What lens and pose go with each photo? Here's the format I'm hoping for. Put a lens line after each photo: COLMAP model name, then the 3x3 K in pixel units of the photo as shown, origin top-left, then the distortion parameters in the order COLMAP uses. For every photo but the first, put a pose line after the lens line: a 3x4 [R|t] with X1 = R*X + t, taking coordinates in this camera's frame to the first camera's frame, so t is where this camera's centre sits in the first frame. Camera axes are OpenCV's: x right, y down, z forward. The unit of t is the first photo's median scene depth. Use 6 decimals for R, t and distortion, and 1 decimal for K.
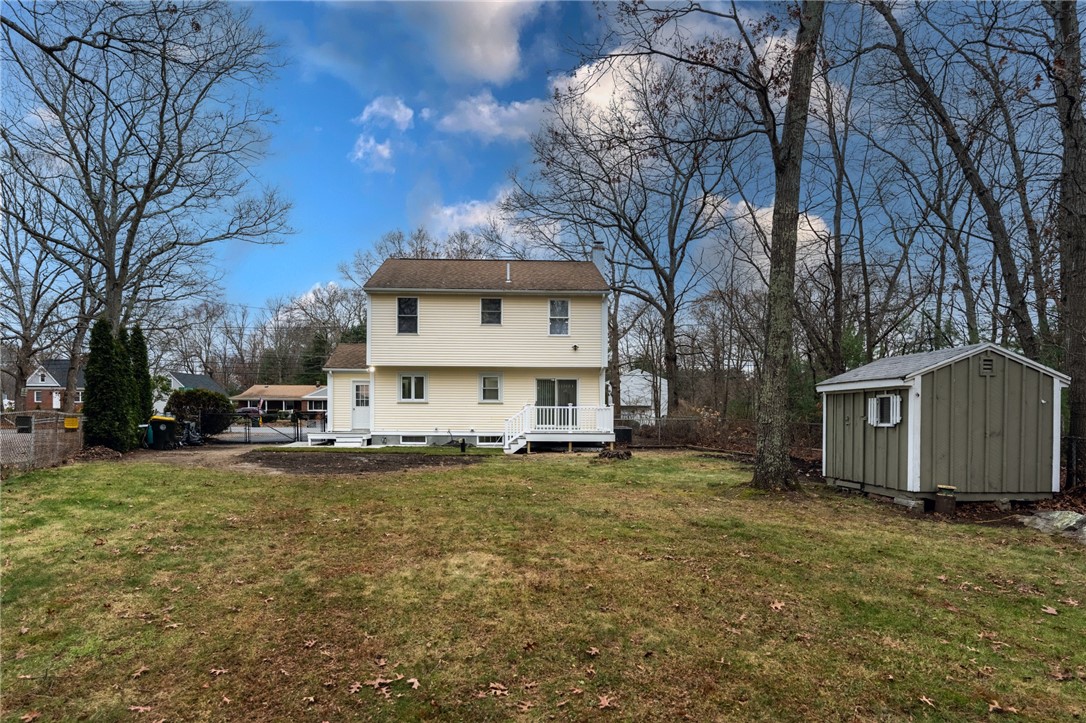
lens RADIAL K [[569.9, 0, 522.7], [0, 569.9, 420.2], [0, 0, 1]] dist [-0.001673, -0.000312]
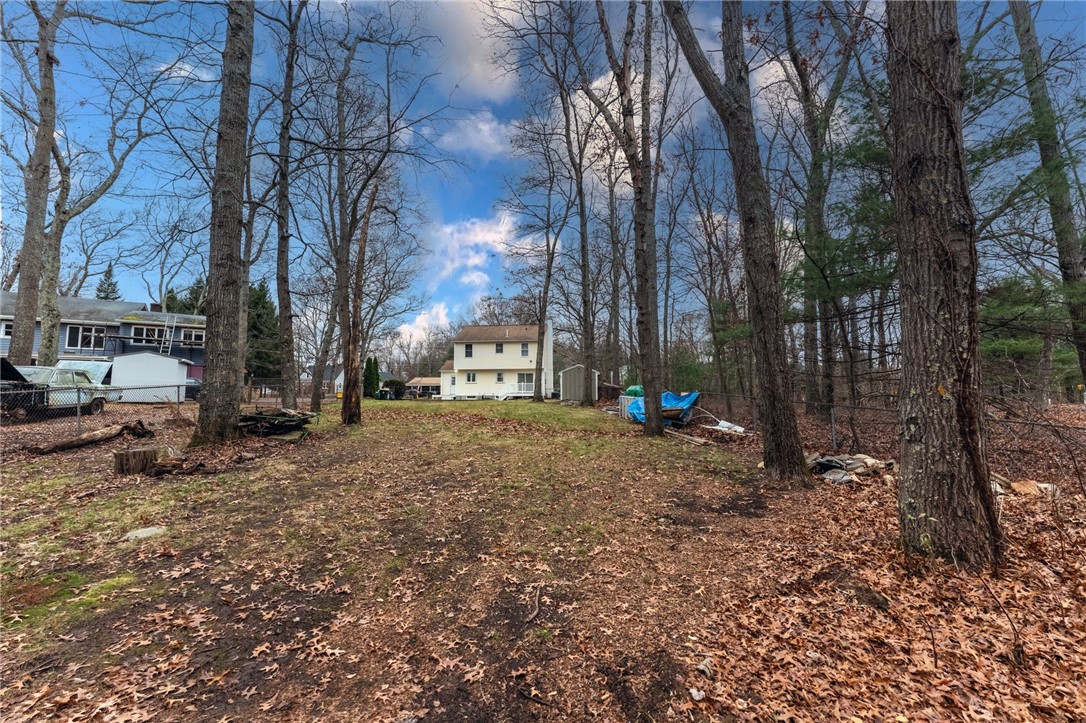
lens RADIAL K [[418.8, 0, 547.7], [0, 418.8, 361.7], [0, 0, 1]] dist [0.000718, 0.000017]
pose [[0.990650, -0.022824, -0.134509, 0.420141], [0.010080, 0.995457, -0.094677, 0.057541], [0.136058, 0.092436, 0.986379, -0.871145]]
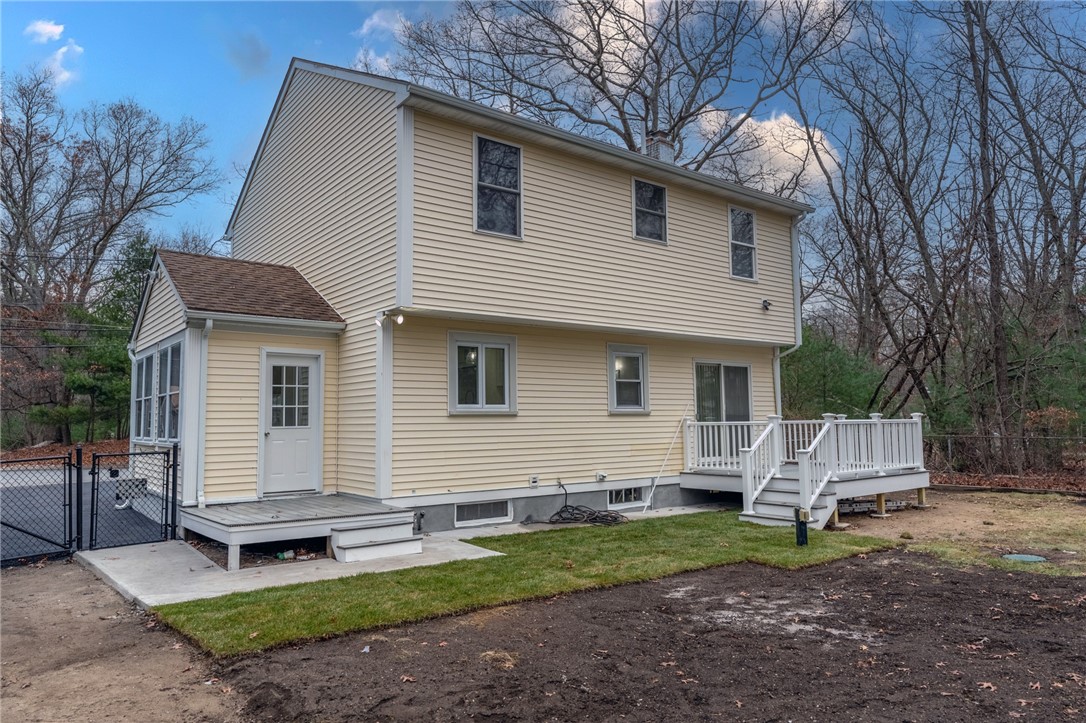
lens RADIAL K [[723.5, 0, 563.8], [0, 723.5, 358.5], [0, 0, 1]] dist [-0.001005, -0.002121]
pose [[0.818444, 0.034929, 0.573524, -0.426767], [0.023124, 0.995340, -0.093618, -0.021491], [-0.574121, 0.089884, 0.813822, 0.566117]]
